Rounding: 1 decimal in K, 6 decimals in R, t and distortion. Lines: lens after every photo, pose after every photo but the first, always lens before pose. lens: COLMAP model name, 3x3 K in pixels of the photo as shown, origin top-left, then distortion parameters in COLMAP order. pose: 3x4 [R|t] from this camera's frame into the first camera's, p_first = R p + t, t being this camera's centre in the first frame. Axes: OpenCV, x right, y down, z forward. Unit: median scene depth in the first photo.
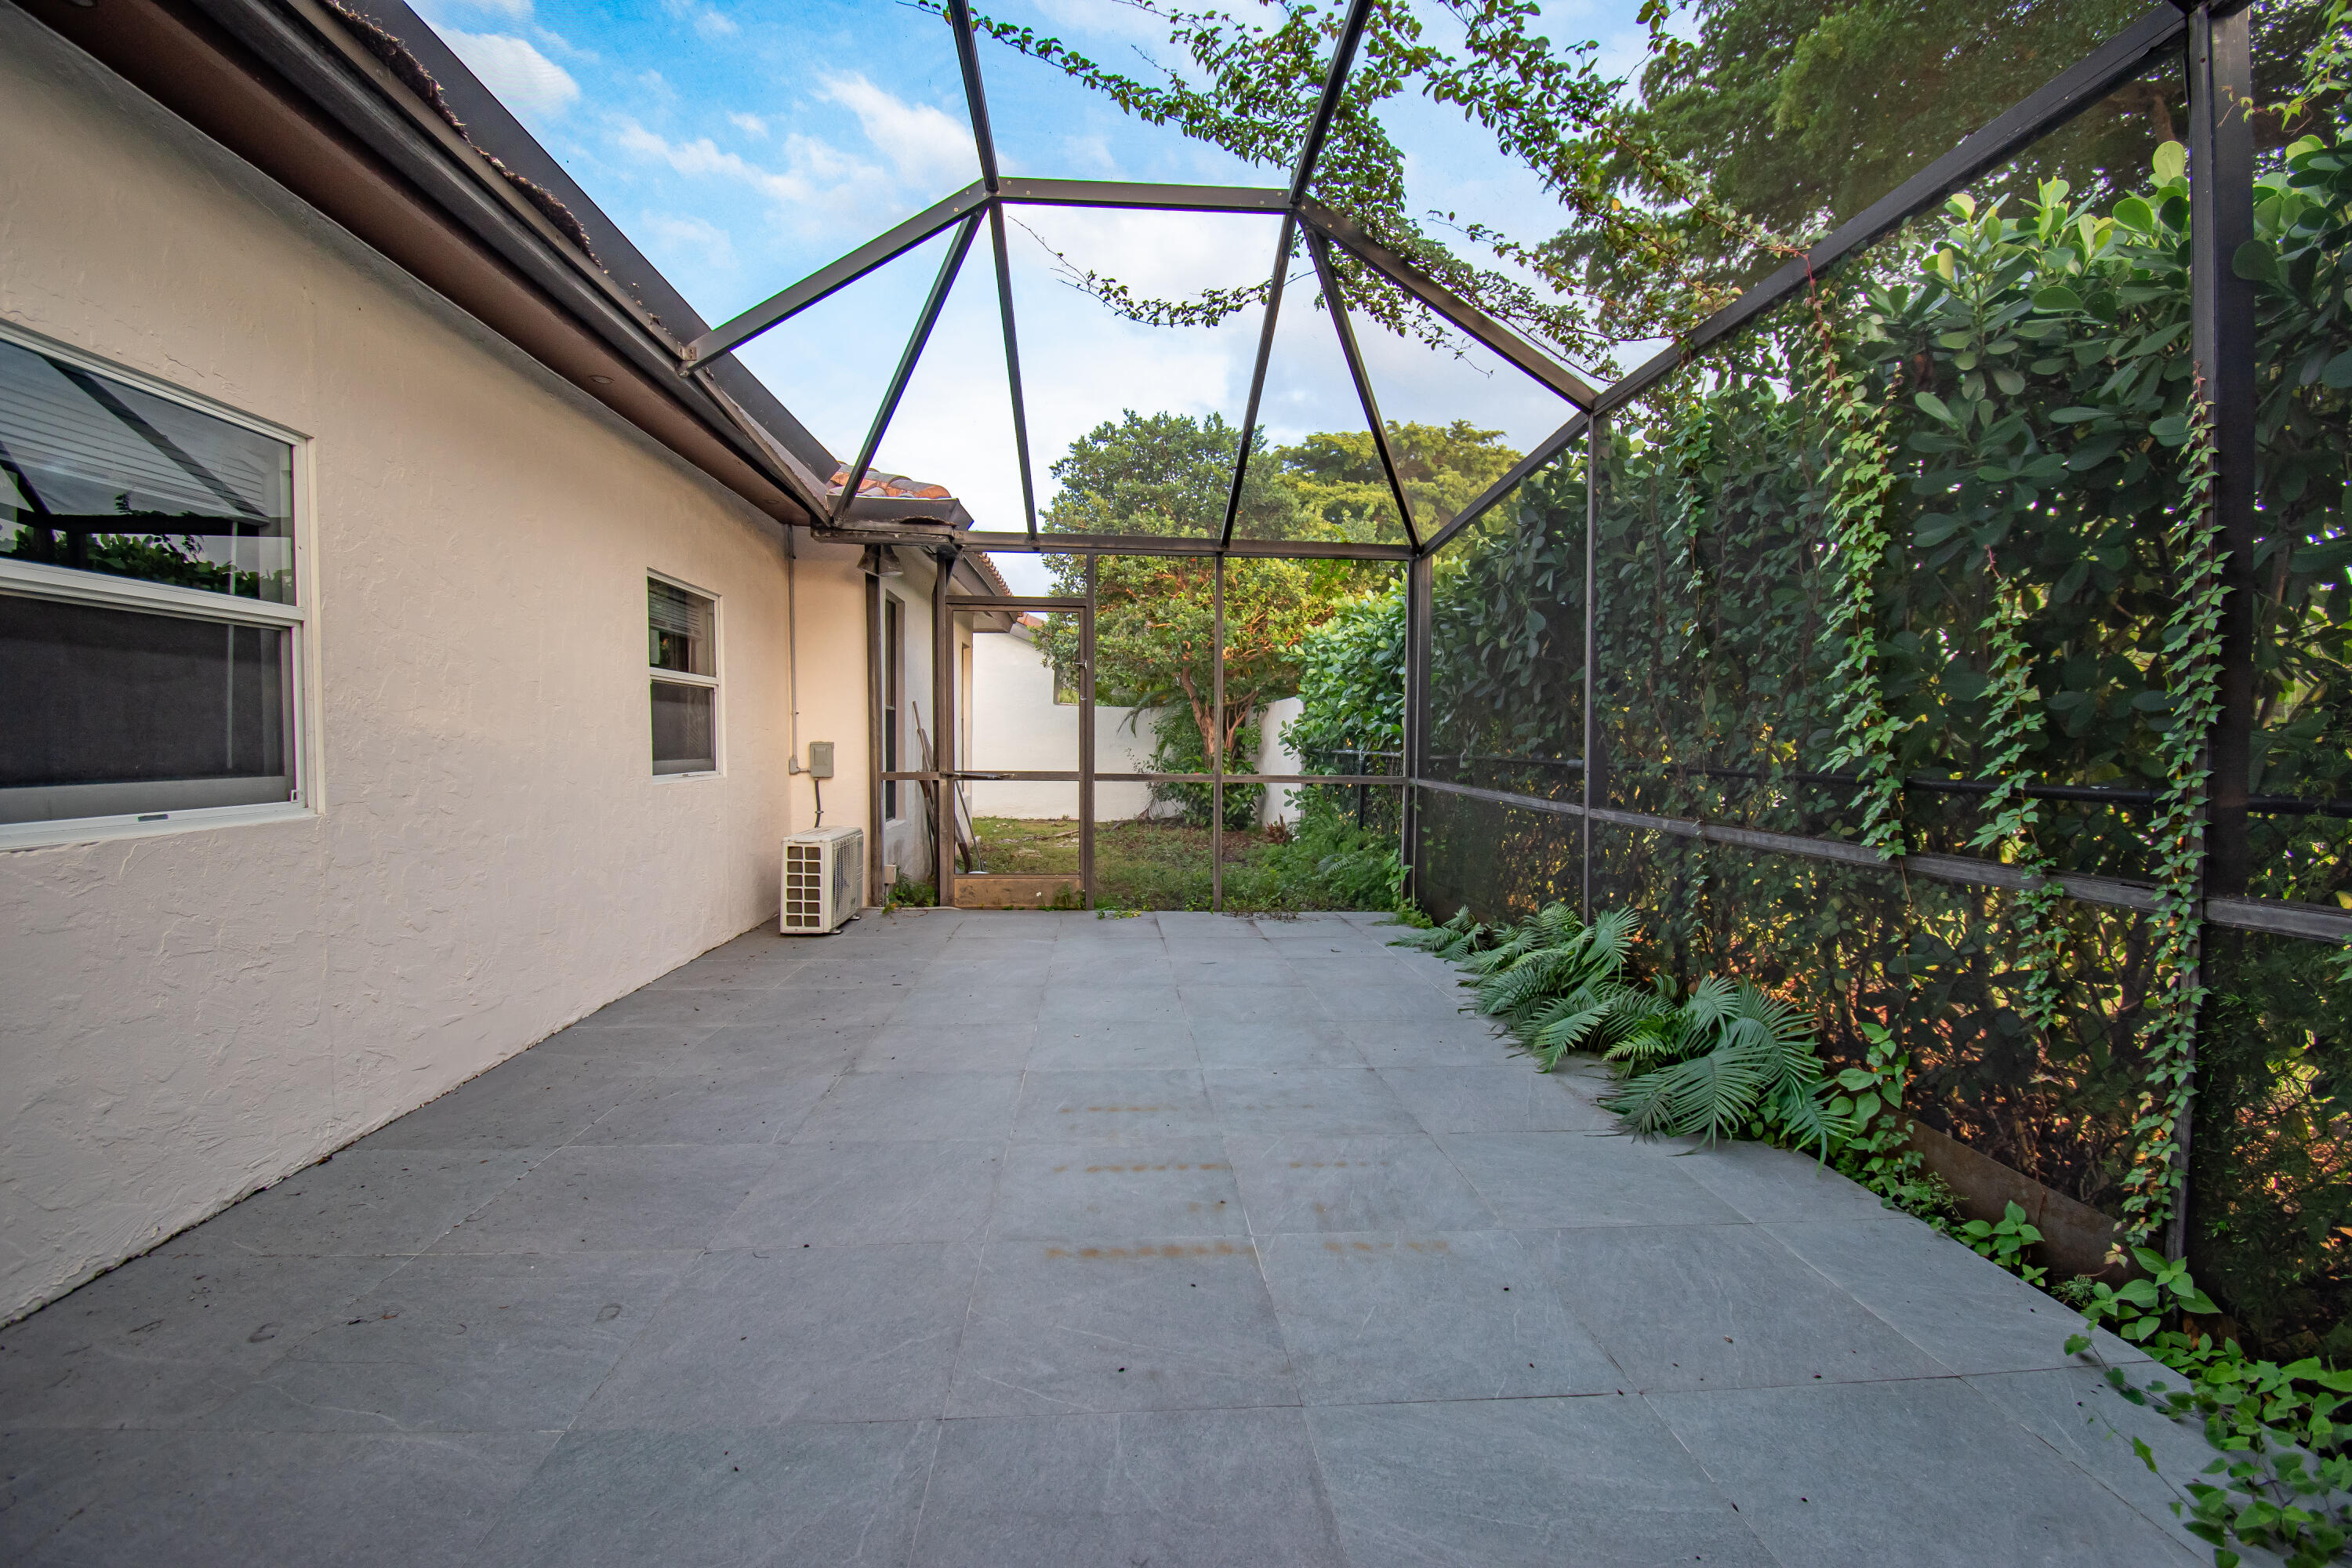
lens RADIAL K [[1014.0, 0, 1152.5], [0, 1014.0, 787.0], [0, 0, 1]] dist [0.015440, -0.022570]
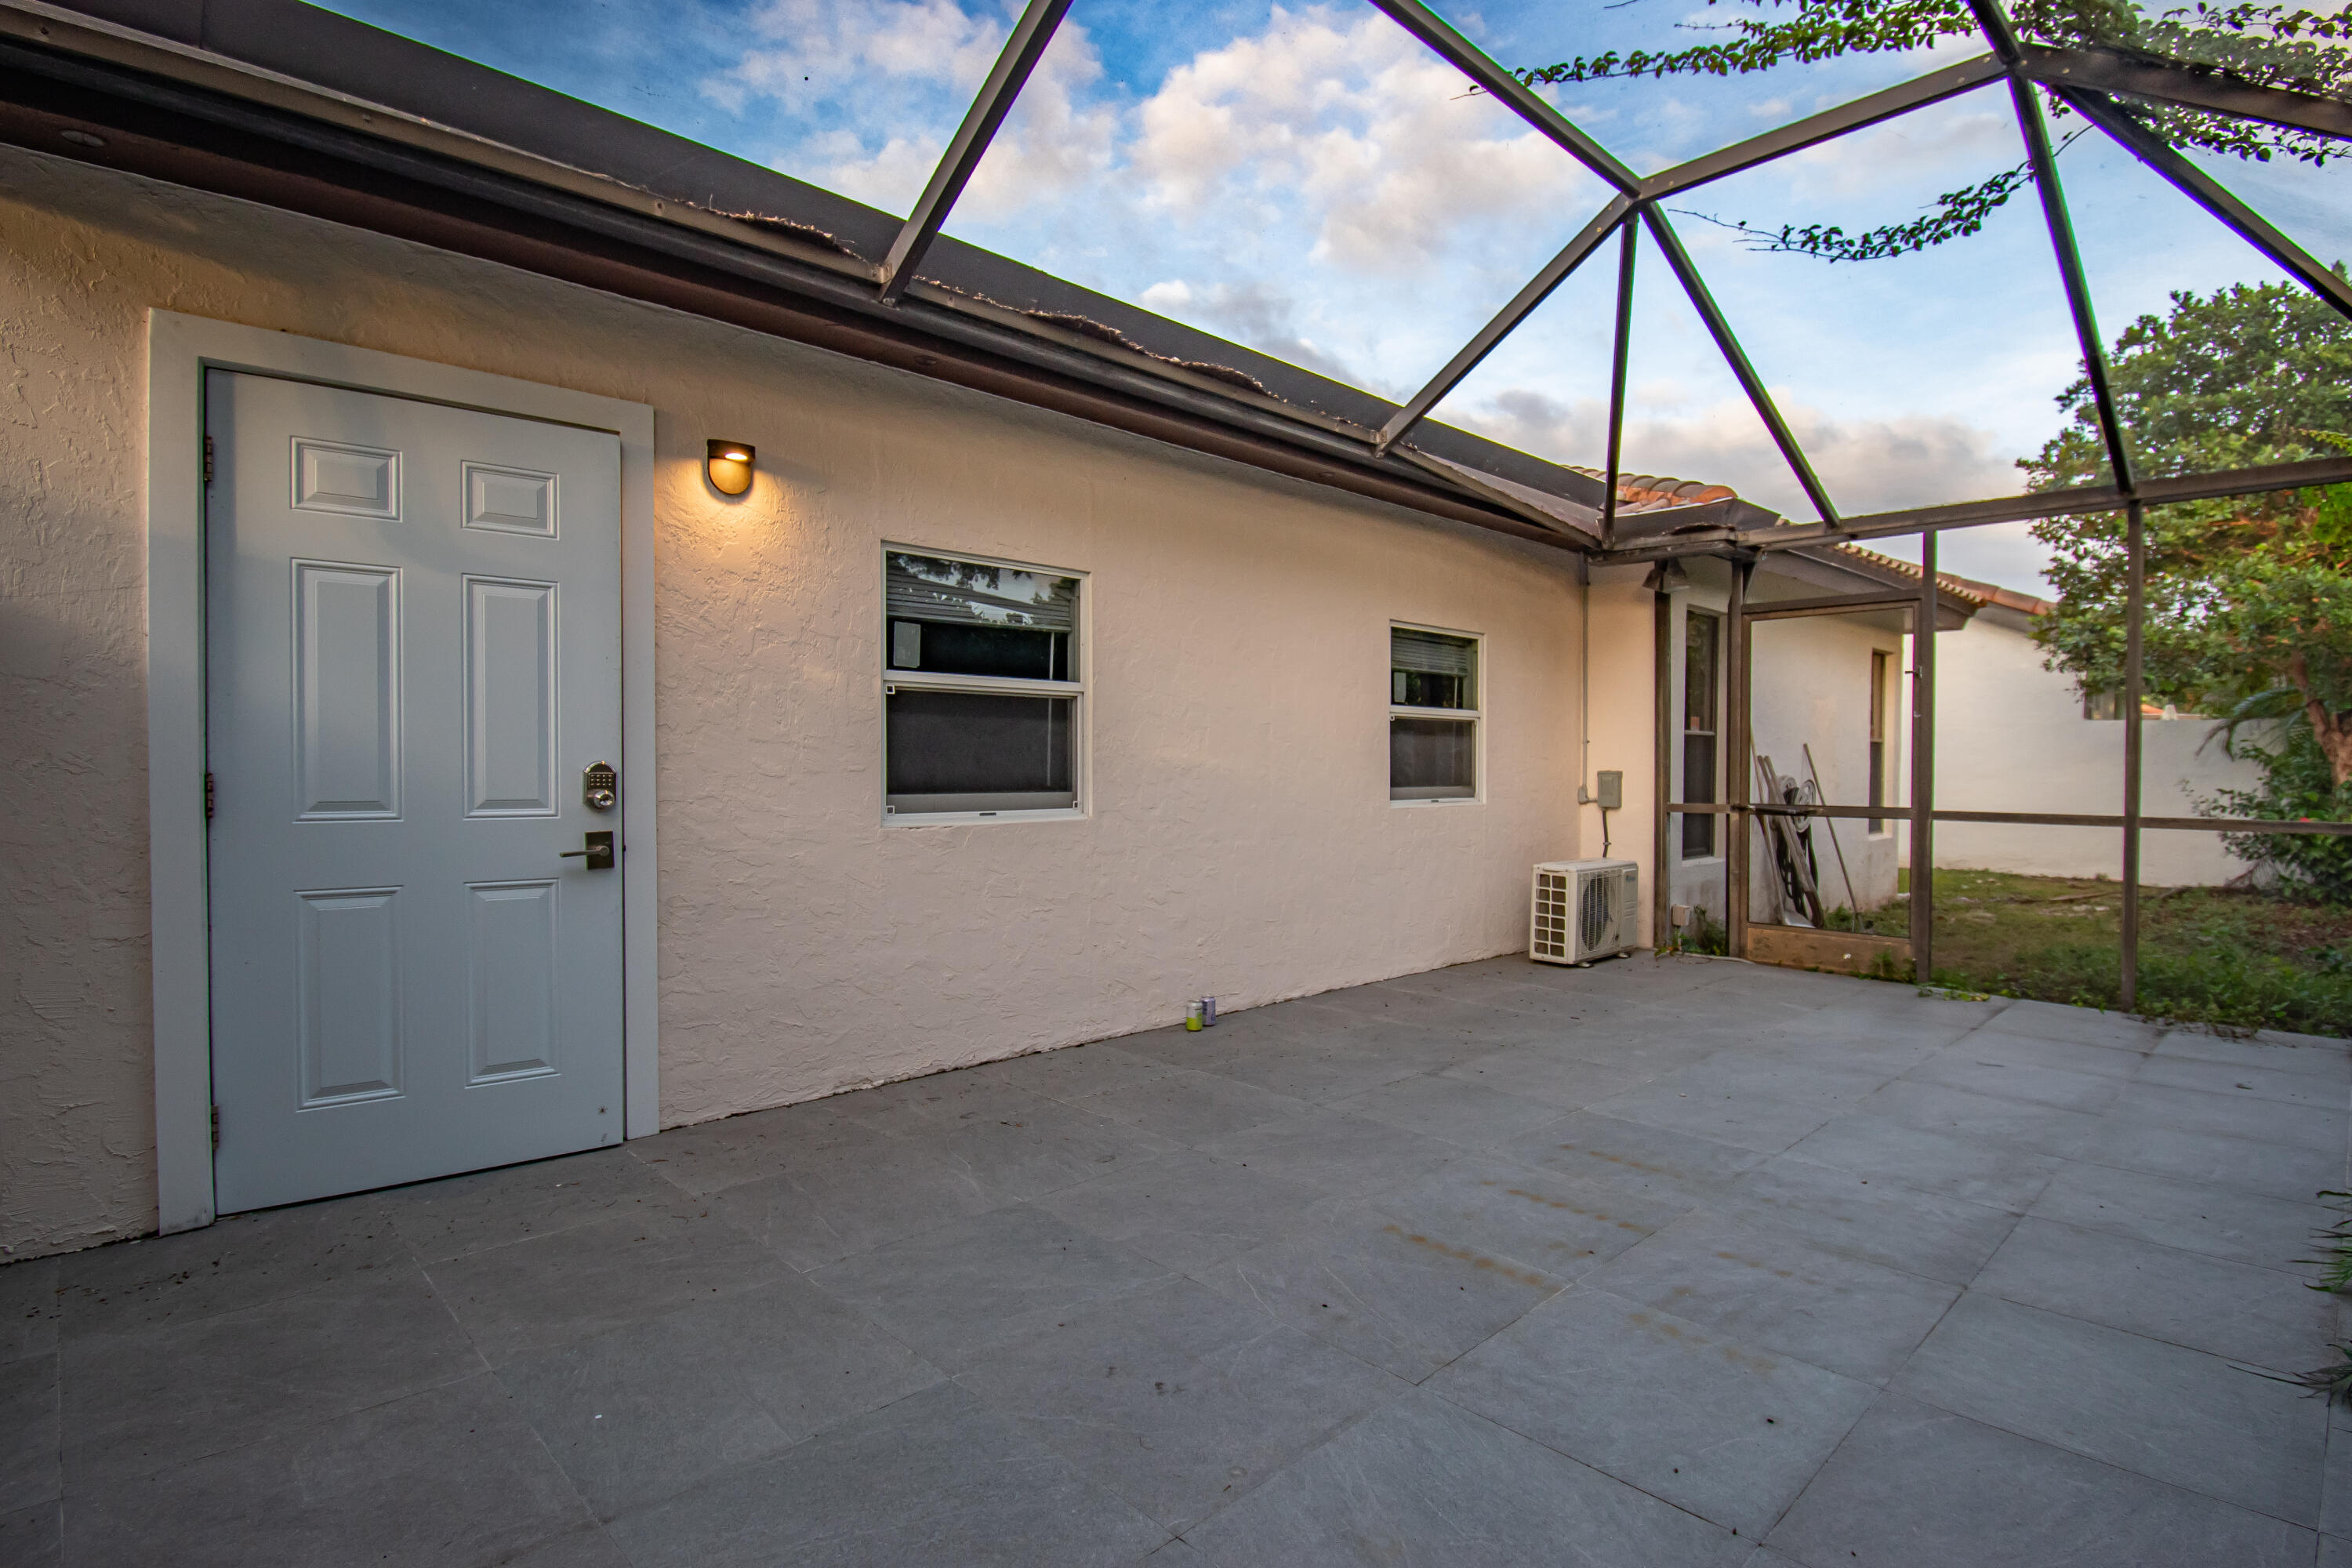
lens RADIAL K [[1107.2, 0, 1182.5], [0, 1107.2, 786.0], [0, 0, 1]] dist [0.018833, -0.021738]
pose [[0.654087, 0.008762, -0.756369, 0.421538], [-0.032648, 0.999328, -0.016656, 0.002025], [0.755715, 0.035588, 0.653933, 0.011577]]
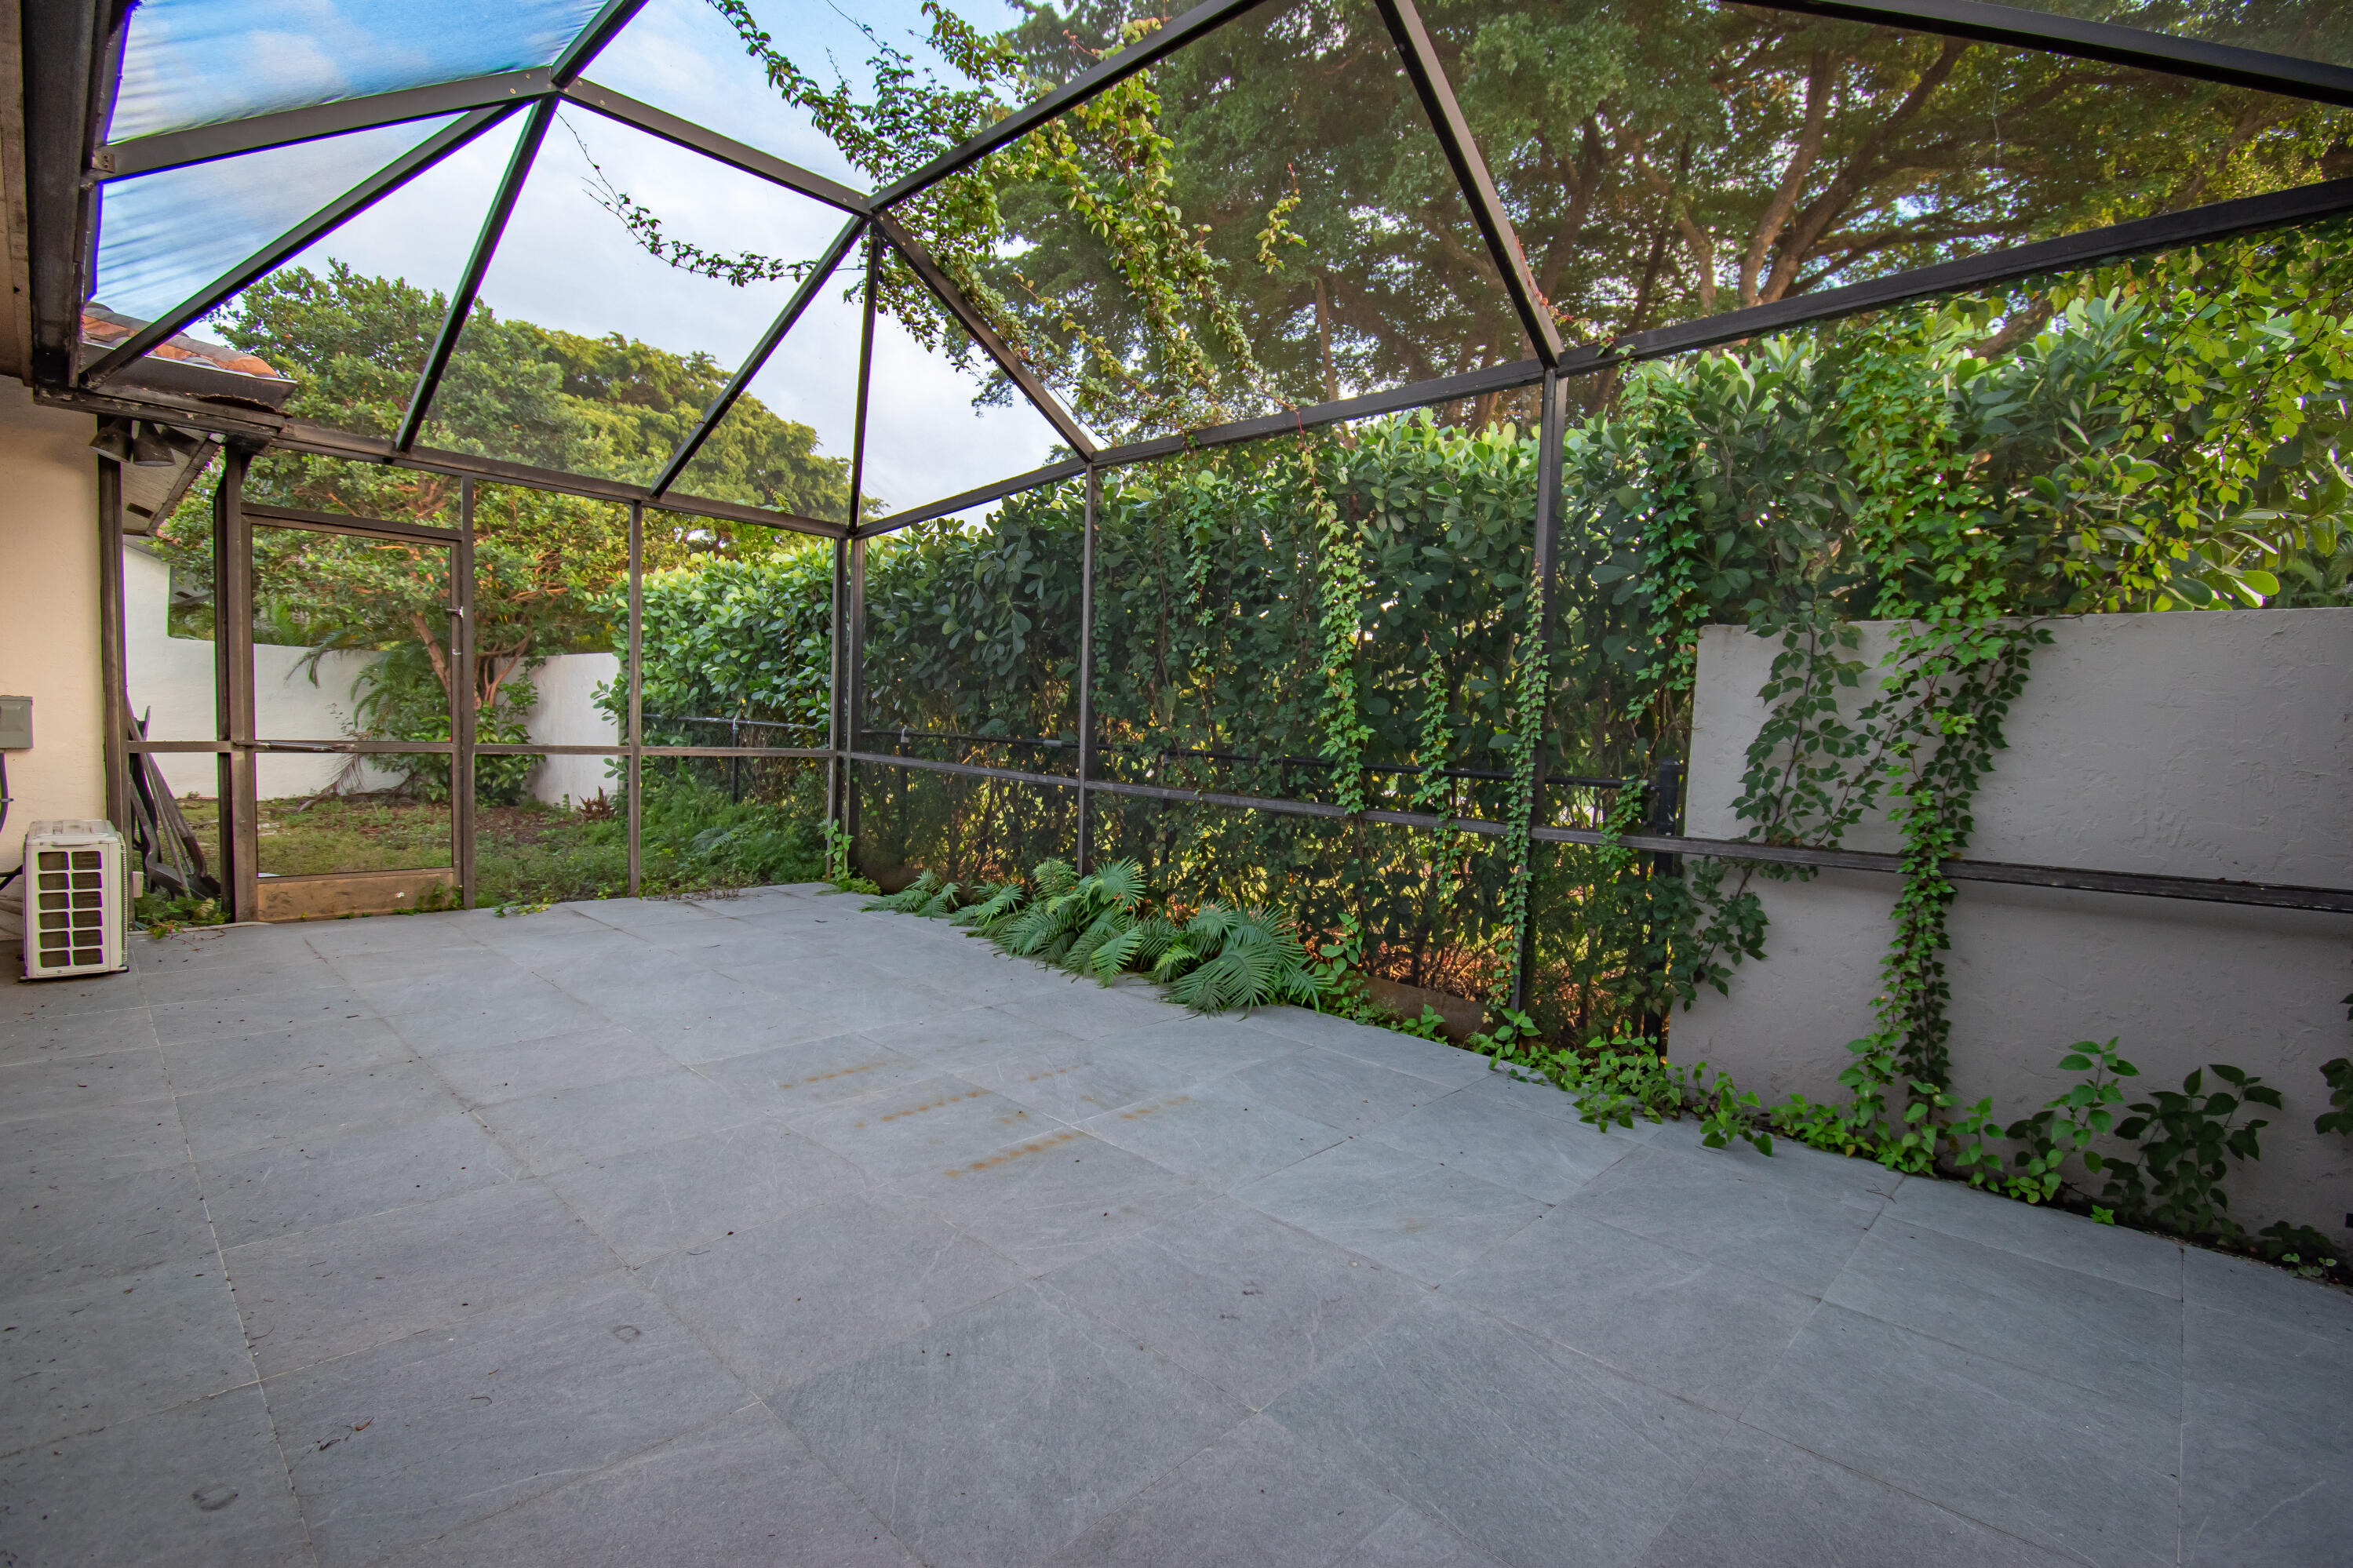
lens RADIAL K [[1075.7, 0, 1137.8], [0, 1075.7, 791.8], [0, 0, 1]] dist [0.000685, -0.020484]
pose [[0.745475, -0.023731, 0.666111, -0.476447], [-0.002417, 0.999263, 0.038305, -0.019107], [-0.666529, -0.030165, 0.744869, -0.033541]]
